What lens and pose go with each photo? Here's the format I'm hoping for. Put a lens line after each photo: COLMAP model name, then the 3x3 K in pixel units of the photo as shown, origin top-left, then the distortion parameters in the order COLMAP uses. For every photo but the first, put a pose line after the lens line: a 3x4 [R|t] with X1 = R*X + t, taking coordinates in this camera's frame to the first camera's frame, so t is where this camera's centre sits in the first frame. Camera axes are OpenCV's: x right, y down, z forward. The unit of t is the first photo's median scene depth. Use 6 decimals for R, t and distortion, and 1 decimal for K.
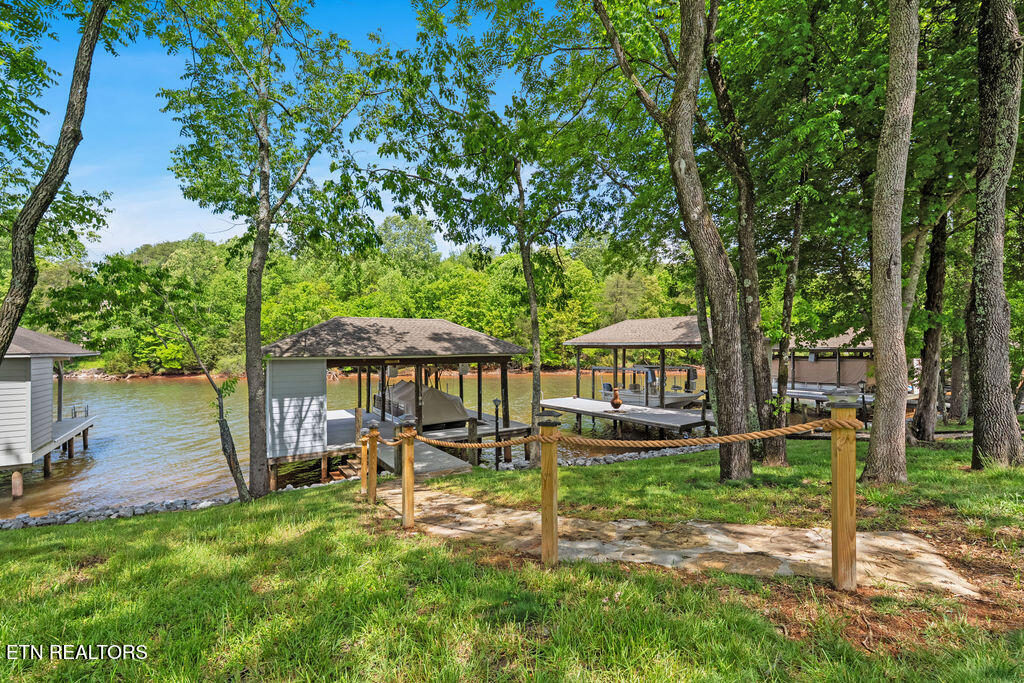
lens RADIAL K [[455.0, 0, 512.8], [0, 455.0, 344.6], [0, 0, 1]] dist [-0.005191, -0.000491]
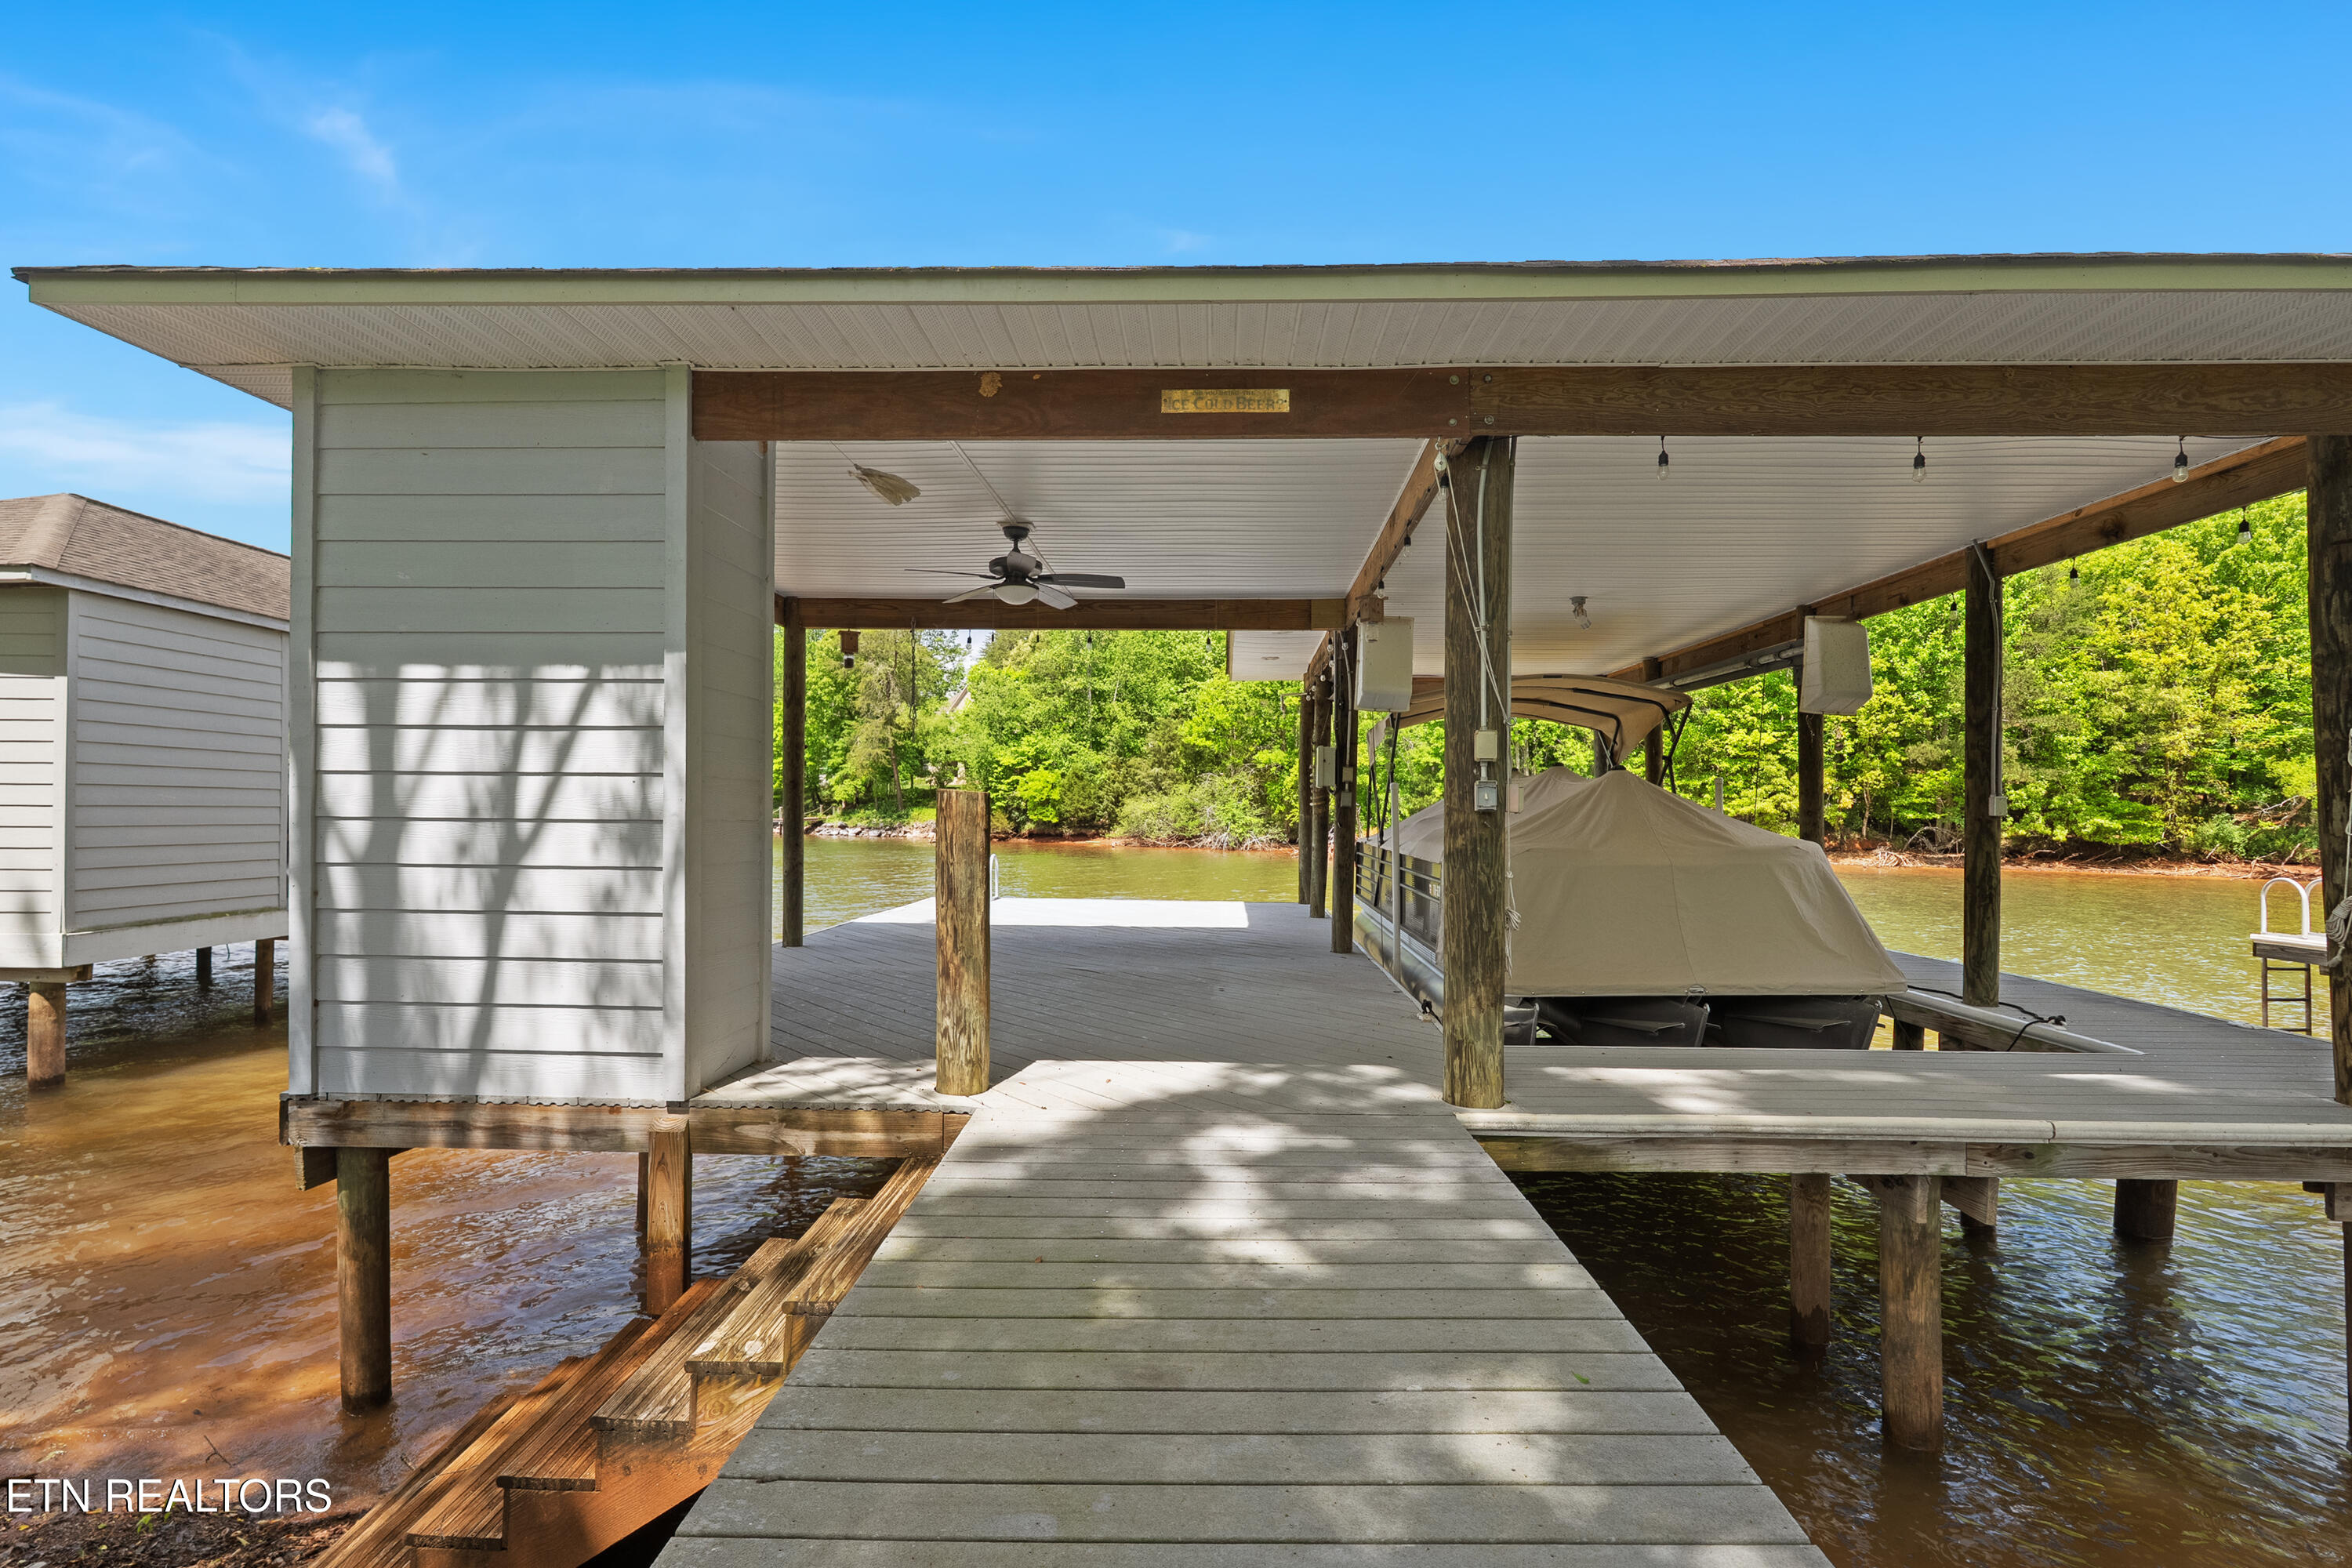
lens RADIAL K [[1045.1, 0, 1177.8], [0, 1045.1, 791.0], [0, 0, 1]] dist [-0.005191, -0.000491]
pose [[0.826339, 0.002185, -0.563169, -0.030653], [-0.012118, 0.999830, -0.013902, 0.033926], [0.563043, 0.018312, 0.826225, 0.189357]]
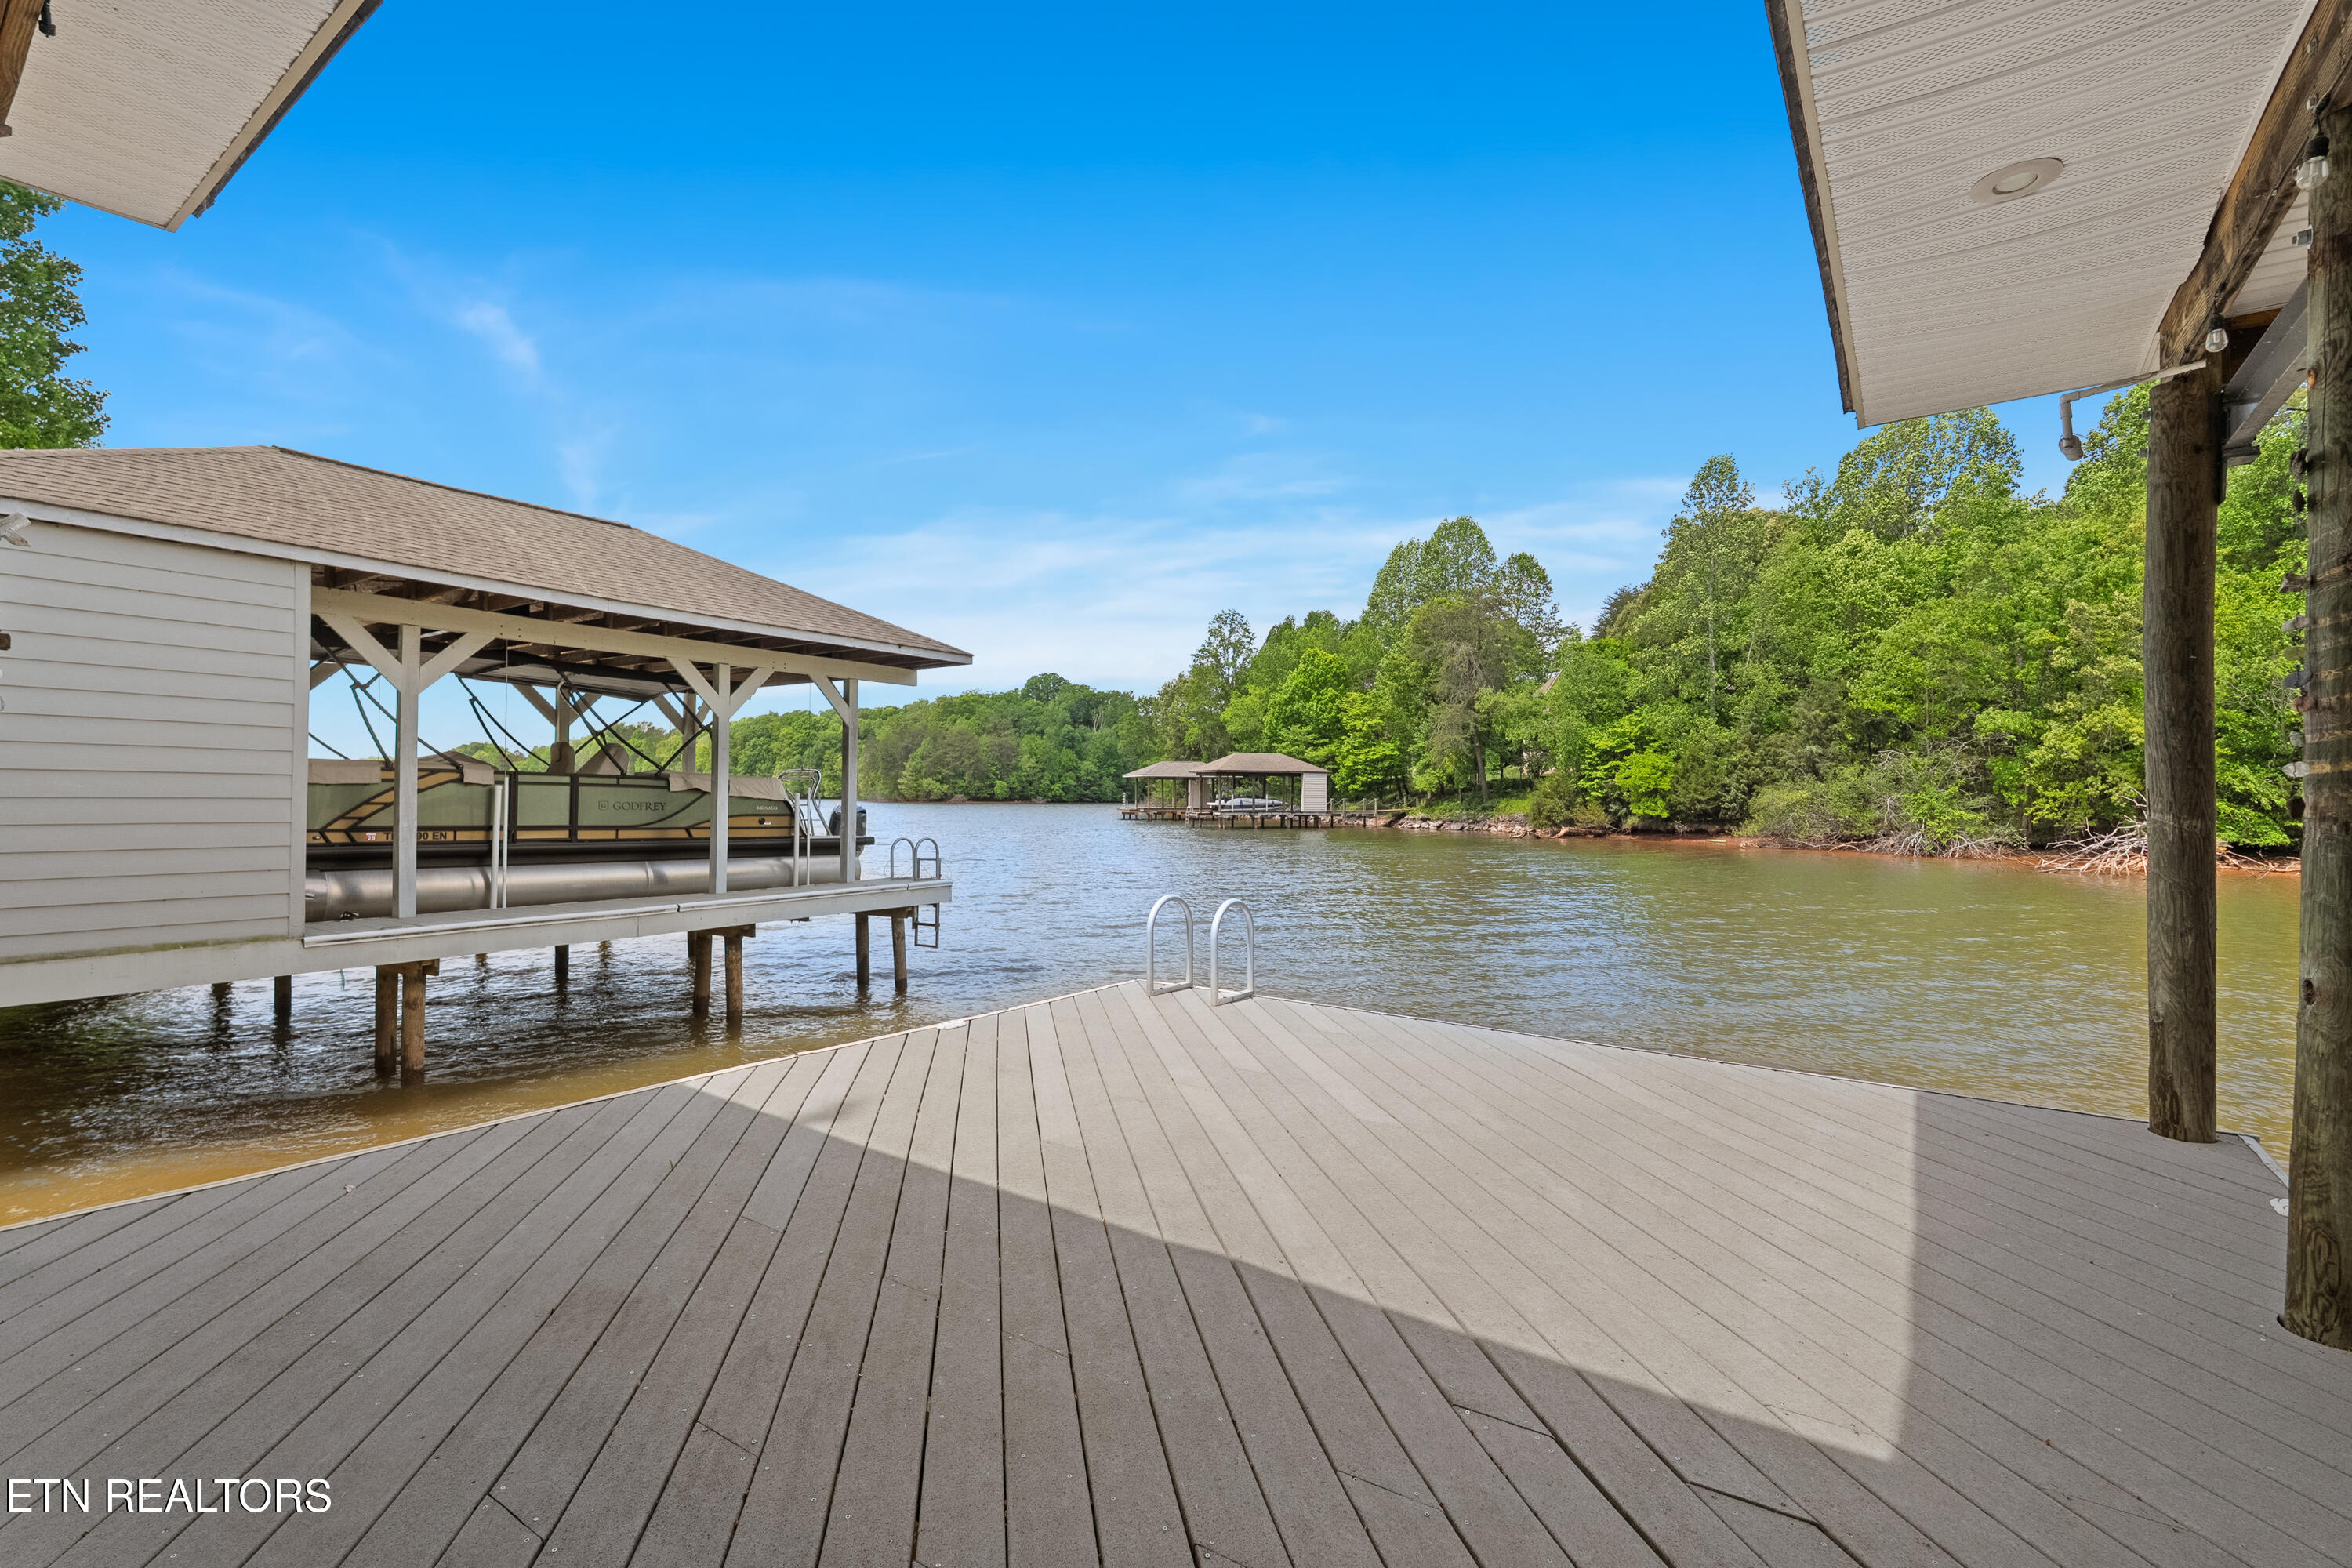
lens RADIAL K [[1018.3, 0, 1176.0], [0, 1018.3, 784.0], [0, 0, 1]] dist [0.034361, -0.023249]
pose [[0.375853, -0.005271, -0.926664, -0.089658], [-0.005368, 0.999955, -0.007865, 0.034554], [0.926664, 0.007930, 0.375808, 0.295223]]
